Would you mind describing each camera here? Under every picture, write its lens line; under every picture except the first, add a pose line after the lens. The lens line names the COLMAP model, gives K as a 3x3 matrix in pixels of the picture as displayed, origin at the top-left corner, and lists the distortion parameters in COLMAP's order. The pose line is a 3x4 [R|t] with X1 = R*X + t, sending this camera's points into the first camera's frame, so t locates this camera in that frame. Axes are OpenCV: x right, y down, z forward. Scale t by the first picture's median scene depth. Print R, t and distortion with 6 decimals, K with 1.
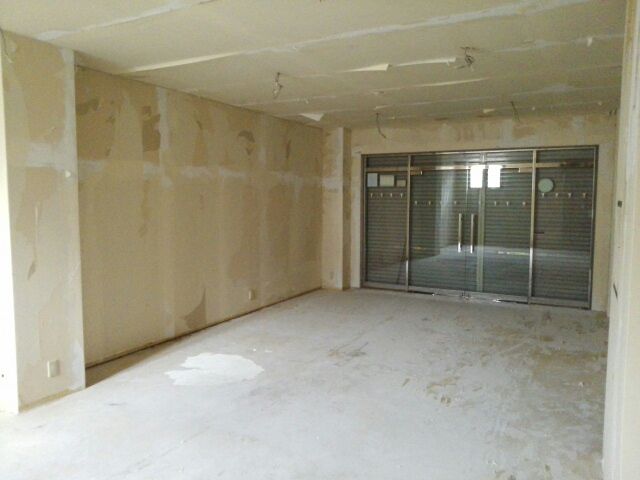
lens RADIAL K [[502.2, 0, 321.1], [0, 502.2, 238.0], [0, 0, 1]] dist [0.031305, -0.060408]
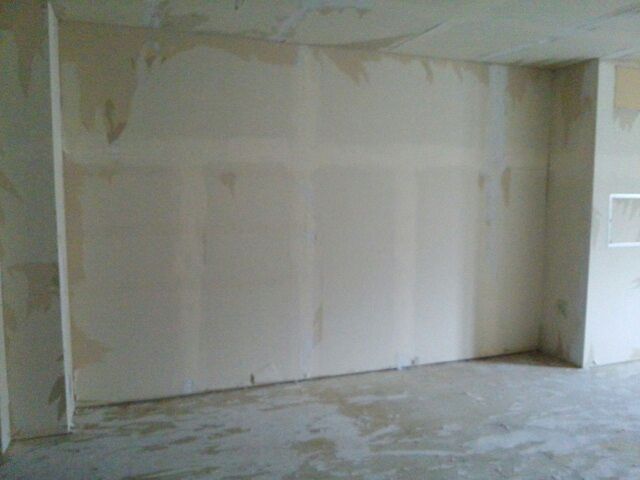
lens RADIAL K [[502.2, 0, 329.4], [0, 502.2, 238.8], [0, 0, 1]] dist [0.031305, -0.060408]
pose [[-0.738583, -0.080053, 0.669393, 0.086694], [0.042564, 0.985407, 0.164808, -0.127765], [-0.672817, 0.150216, -0.724398, 1.484020]]
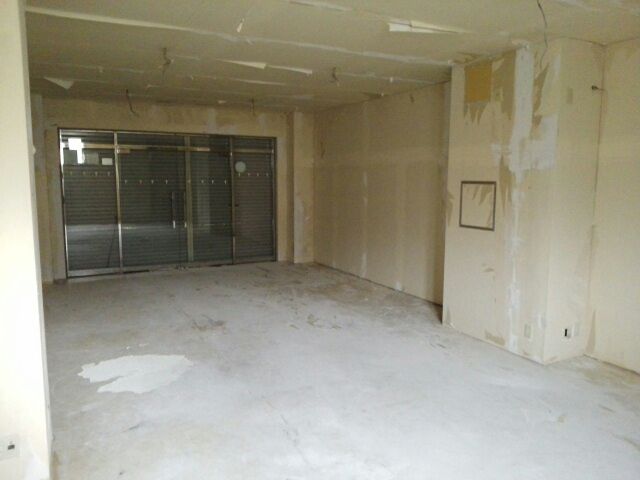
lens RADIAL K [[502.2, 0, 324.1], [0, 502.2, 242.9], [0, 0, 1]] dist [0.031305, -0.060408]
pose [[0.565183, -0.111780, 0.817357, -0.655420], [0.064694, 0.993732, 0.091166, -0.026265], [-0.822425, 0.001353, 0.568872, 0.187439]]
